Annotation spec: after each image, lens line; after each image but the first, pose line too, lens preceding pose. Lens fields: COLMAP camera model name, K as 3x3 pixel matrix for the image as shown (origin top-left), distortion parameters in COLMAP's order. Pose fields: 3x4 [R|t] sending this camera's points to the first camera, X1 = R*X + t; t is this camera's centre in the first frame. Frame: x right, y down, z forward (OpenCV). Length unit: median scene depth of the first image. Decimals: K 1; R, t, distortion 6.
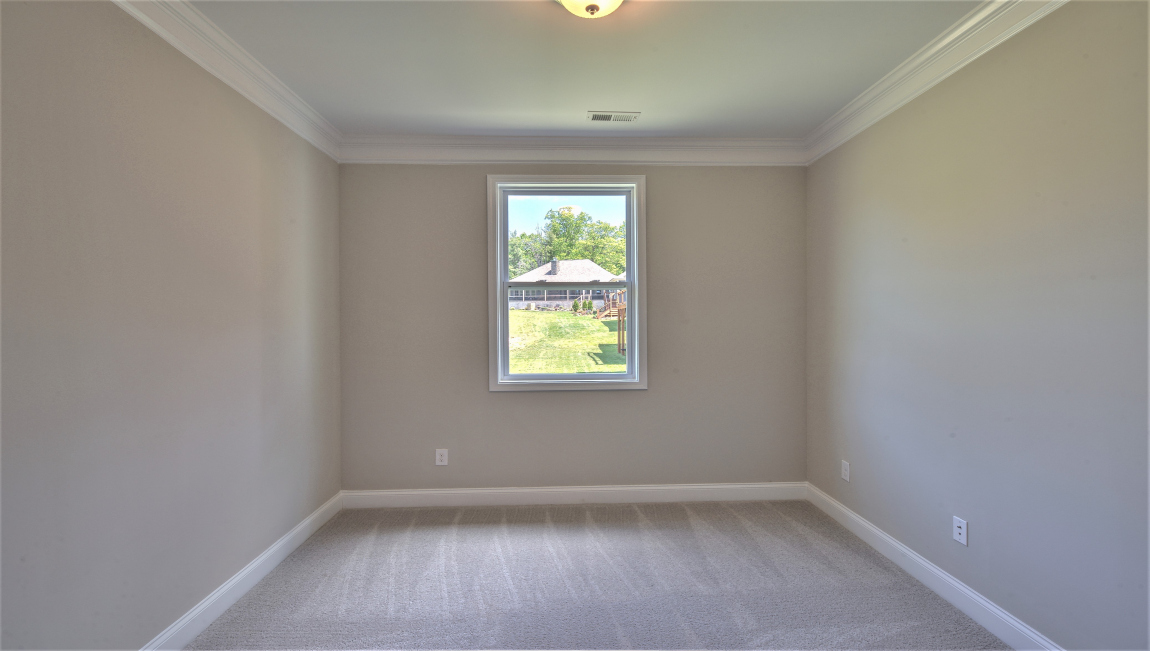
lens RADIAL K [[646.3, 0, 391.3], [0, 646.3, 327.4], [0, 0, 1]] dist [0.002798, 0.000848]
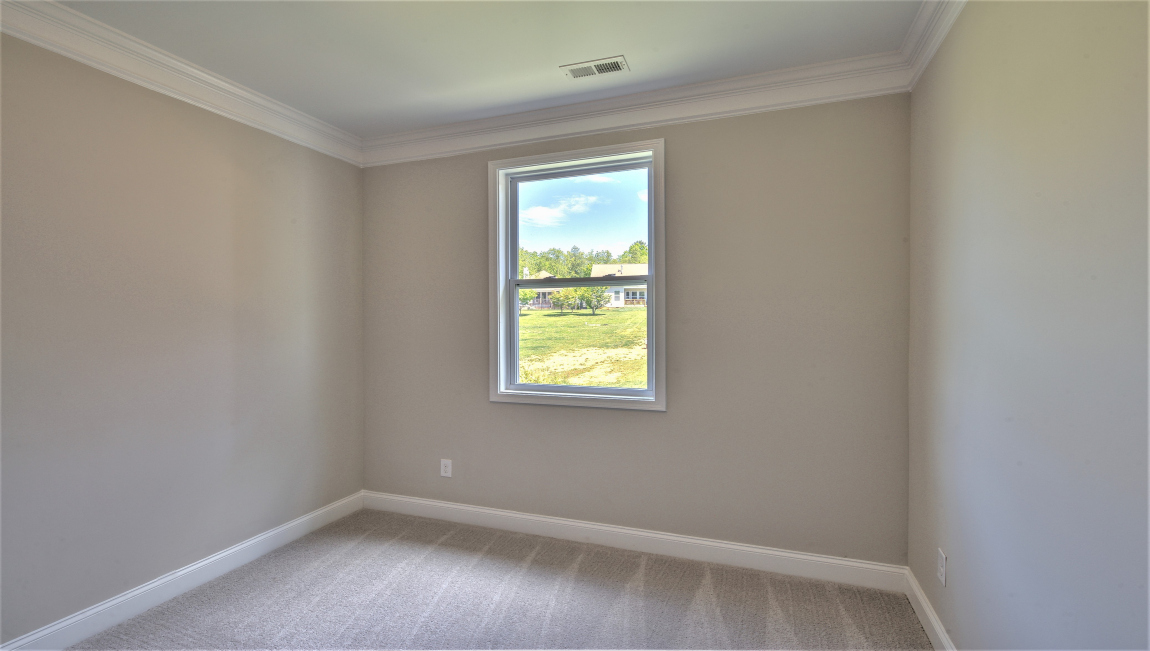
lens RADIAL K [[504.8, 0, 582.2], [0, 504.8, 324.5], [0, 0, 1]] dist [0.000523, -0.000141]
pose [[0.921497, 0.004624, -0.388359, 0.548226], [-0.002781, 0.999982, 0.005308, -0.012756], [0.388376, -0.003811, 0.921493, 0.402751]]
